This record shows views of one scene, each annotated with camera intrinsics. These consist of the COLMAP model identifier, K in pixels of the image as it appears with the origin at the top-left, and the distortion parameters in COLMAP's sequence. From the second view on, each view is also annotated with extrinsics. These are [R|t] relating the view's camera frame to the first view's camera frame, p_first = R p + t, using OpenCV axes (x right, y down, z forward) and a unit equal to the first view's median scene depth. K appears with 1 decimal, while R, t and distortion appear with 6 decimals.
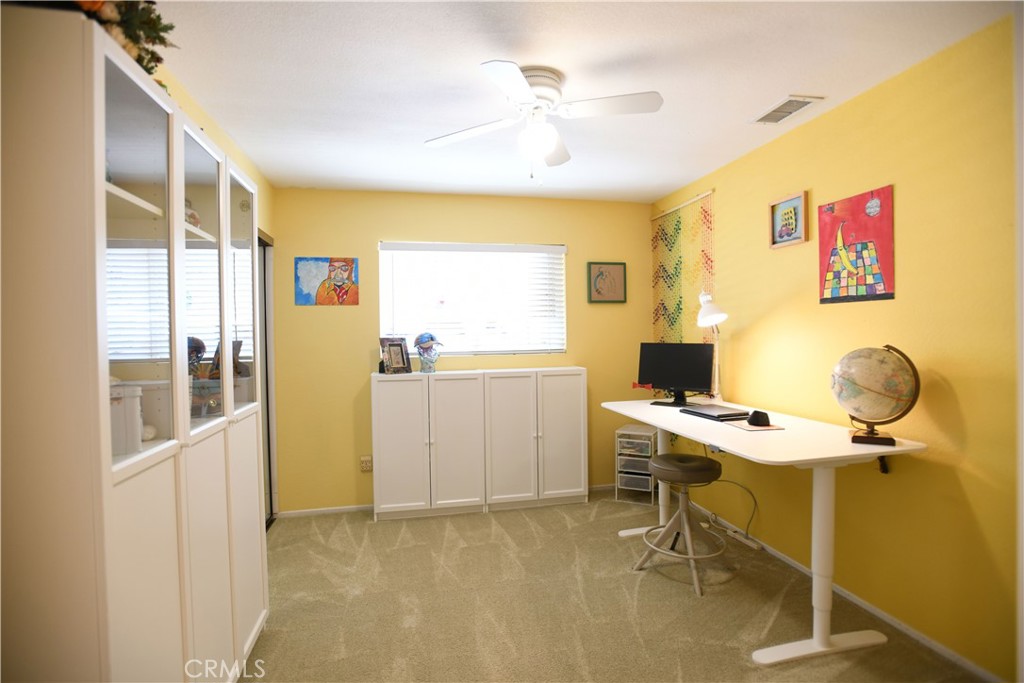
lens RADIAL K [[498.2, 0, 511.4], [0, 498.2, 338.3], [0, 0, 1]] dist [-0.034253, 0.003433]
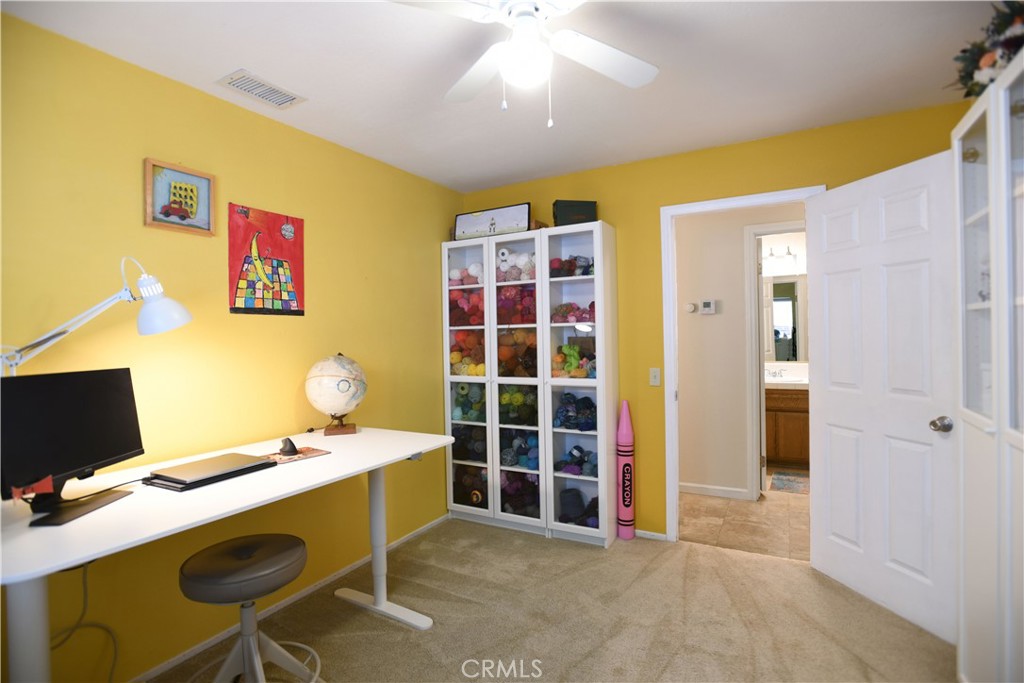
lens RADIAL K [[498.2, 0, 512.1], [0, 498.2, 339.8], [0, 0, 1]] dist [-0.034253, 0.003433]
pose [[-0.746706, 0.016176, 0.664958, -0.363846], [0.031951, 0.999423, 0.011567, -0.017782], [-0.664387, 0.029883, -0.746791, 1.436293]]
